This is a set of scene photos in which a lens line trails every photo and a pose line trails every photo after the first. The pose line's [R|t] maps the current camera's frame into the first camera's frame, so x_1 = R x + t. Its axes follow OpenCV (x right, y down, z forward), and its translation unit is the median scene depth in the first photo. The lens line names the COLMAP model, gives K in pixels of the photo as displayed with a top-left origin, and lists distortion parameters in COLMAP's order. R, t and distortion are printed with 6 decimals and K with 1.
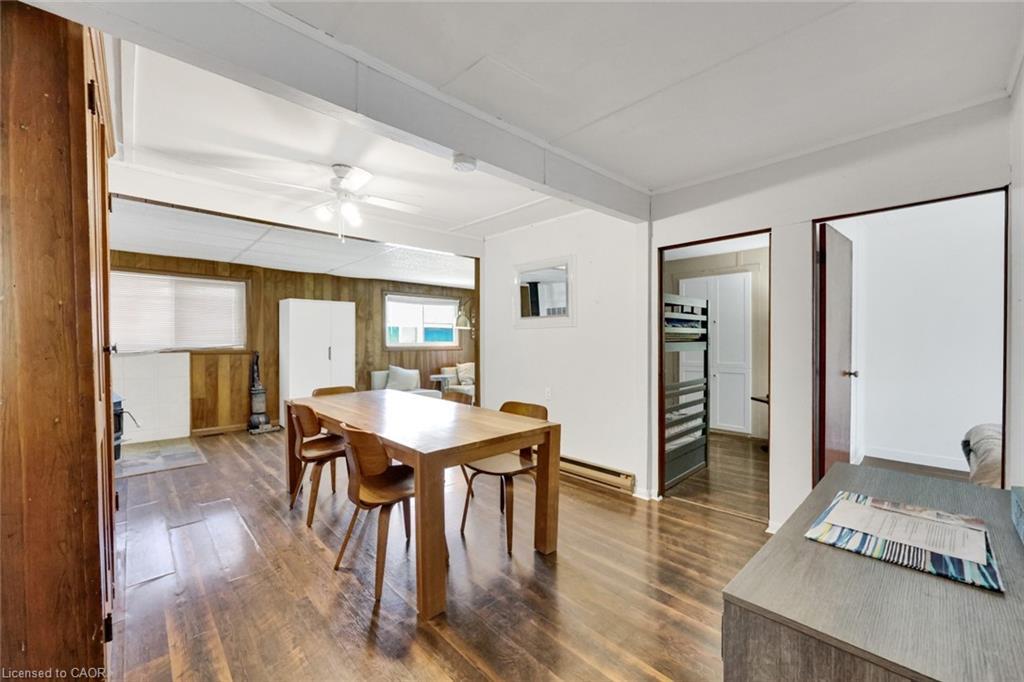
lens RADIAL K [[408.3, 0, 515.2], [0, 408.3, 340.6], [0, 0, 1]] dist [-0.000421, 0.000028]
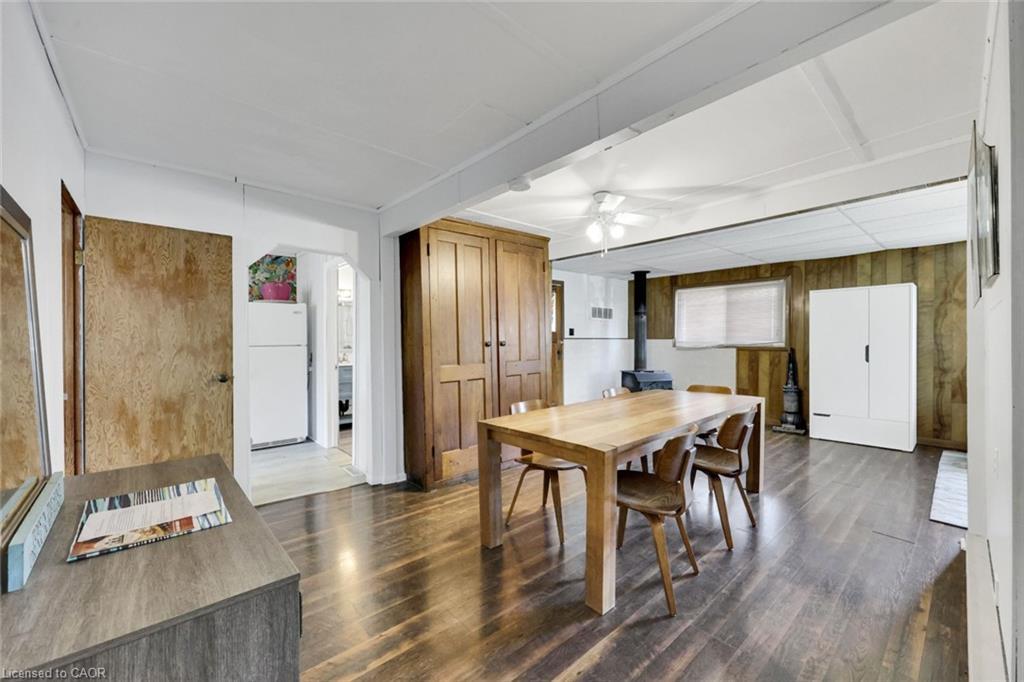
lens RADIAL K [[408.3, 0, 510.9], [0, 408.3, 343.0], [0, 0, 1]] dist [-0.000421, 0.000028]
pose [[-0.041050, 0.010671, -0.999100, 0.377229], [0.006239, 0.999926, 0.010424, -0.001950], [0.999138, -0.005805, -0.041114, 0.378172]]
